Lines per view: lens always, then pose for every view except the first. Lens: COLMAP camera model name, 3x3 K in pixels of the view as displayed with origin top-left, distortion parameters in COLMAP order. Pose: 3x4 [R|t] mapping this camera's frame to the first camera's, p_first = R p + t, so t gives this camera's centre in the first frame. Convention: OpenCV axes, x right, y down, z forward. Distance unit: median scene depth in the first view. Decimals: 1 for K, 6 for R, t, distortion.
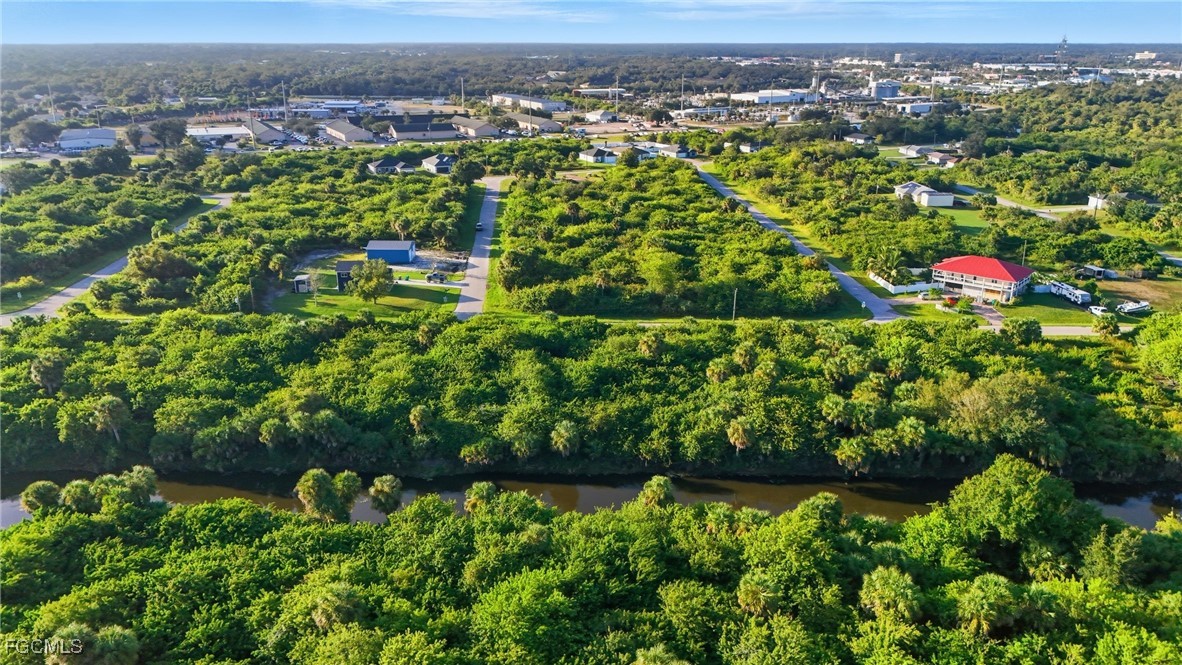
lens RADIAL K [[861.8, 0, 592.9], [0, 861.8, 324.6], [0, 0, 1]] dist [0.104578, -0.138491]
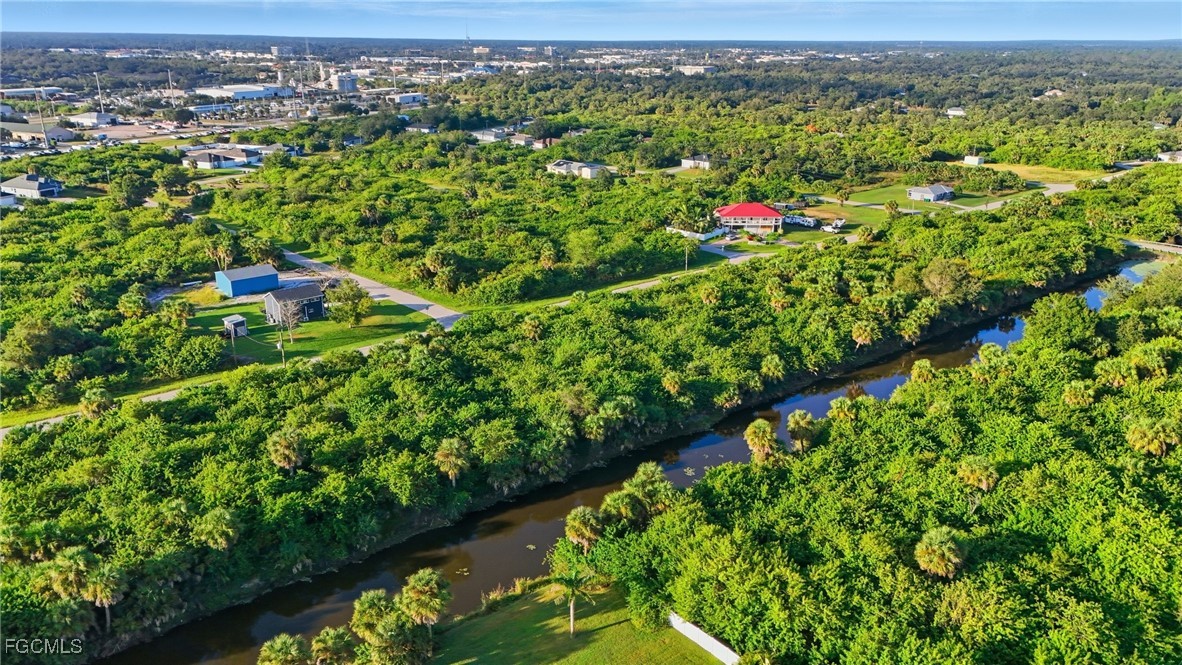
lens RADIAL K [[861.8, 0, 592.9], [0, 861.8, 324.6], [0, 0, 1]] dist [0.104578, -0.138491]
pose [[0.757023, -0.202406, 0.621248, -0.525913], [0.197586, 0.977208, 0.077611, -0.040266], [-0.622798, 0.063996, 0.779761, 0.110705]]
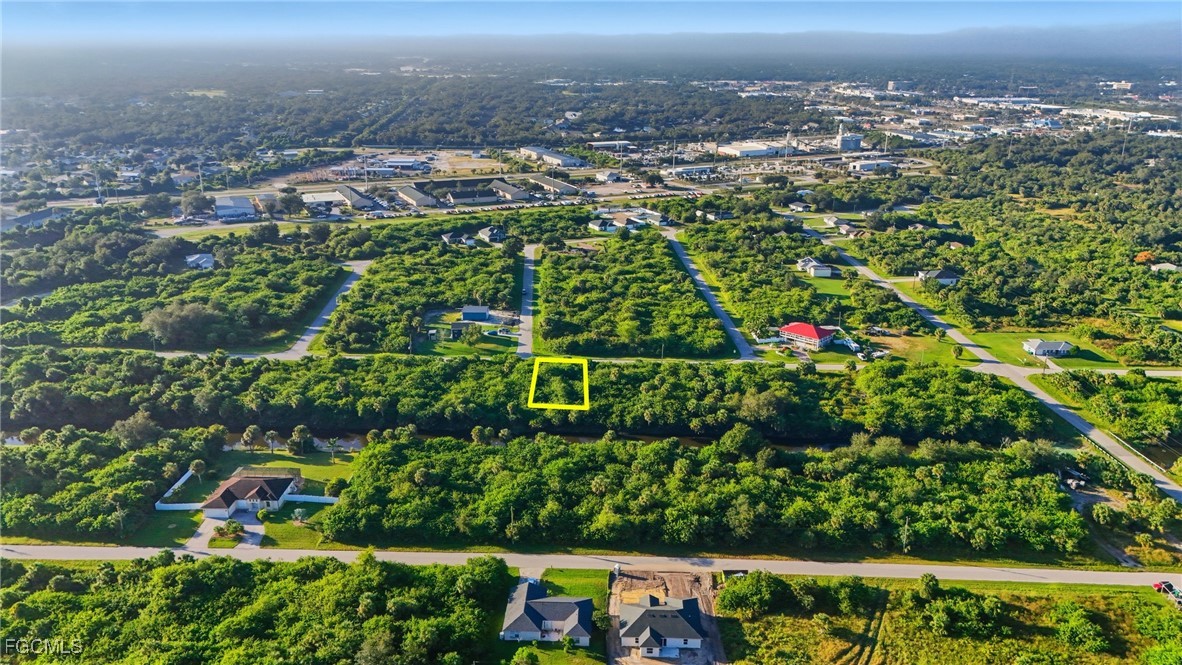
lens RADIAL K [[861.8, 0, 592.9], [0, 861.8, 324.6], [0, 0, 1]] dist [0.104578, -0.138491]
pose [[0.999808, 0.008929, -0.017461, 0.029807], [-0.008933, 0.999960, -0.000157, -0.062610], [0.017459, 0.000313, 0.999848, -0.705461]]
